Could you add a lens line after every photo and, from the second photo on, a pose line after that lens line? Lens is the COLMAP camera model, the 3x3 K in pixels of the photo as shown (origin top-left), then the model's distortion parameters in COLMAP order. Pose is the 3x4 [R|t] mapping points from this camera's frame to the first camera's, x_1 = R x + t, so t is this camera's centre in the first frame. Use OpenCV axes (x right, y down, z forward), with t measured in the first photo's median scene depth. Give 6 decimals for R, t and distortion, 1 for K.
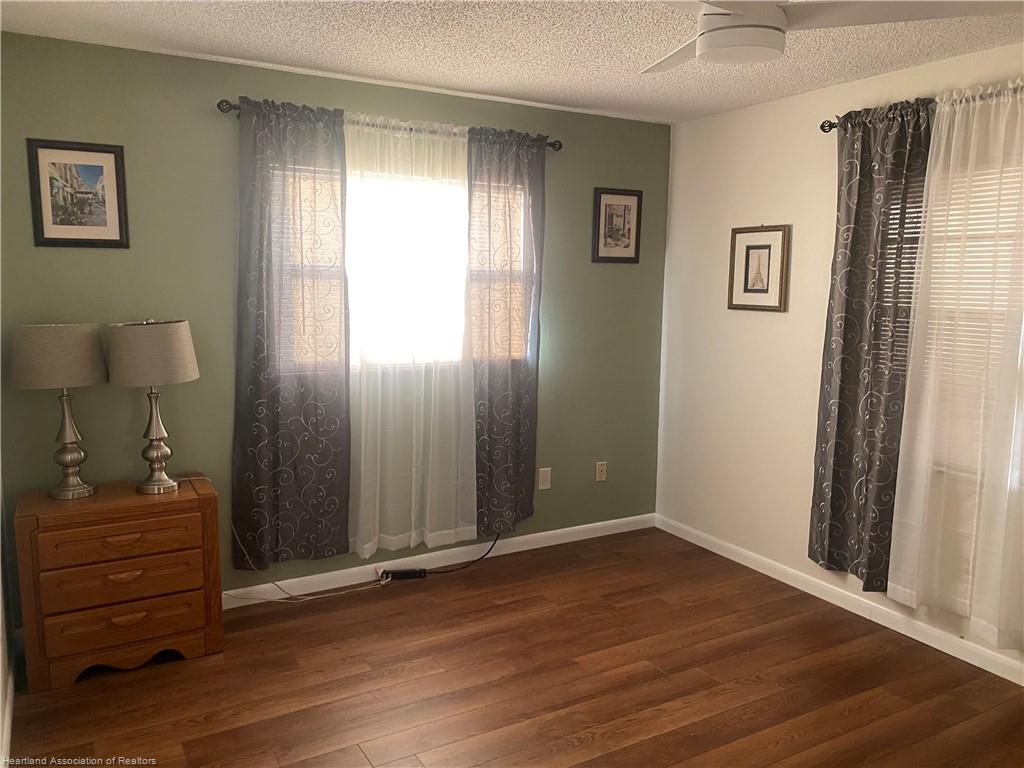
lens RADIAL K [[794.2, 0, 512.0], [0, 794.2, 384.0], [0, 0, 1]] dist [0.022317, -0.010695]
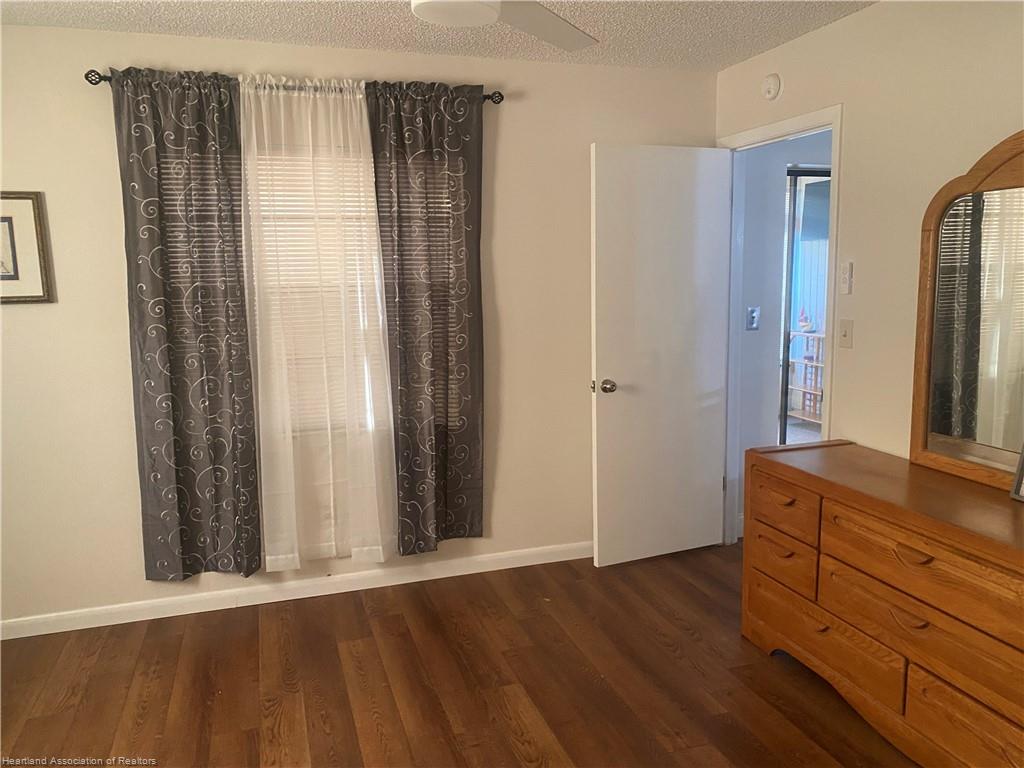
lens RADIAL K [[794.2, 0, 512.0], [0, 794.2, 384.0], [0, 0, 1]] dist [0.022317, -0.010695]
pose [[0.203535, -0.157495, 0.966317, -0.411042], [0.153854, 0.979859, 0.127296, -0.048435], [-0.966904, 0.122763, 0.223667, 0.453597]]
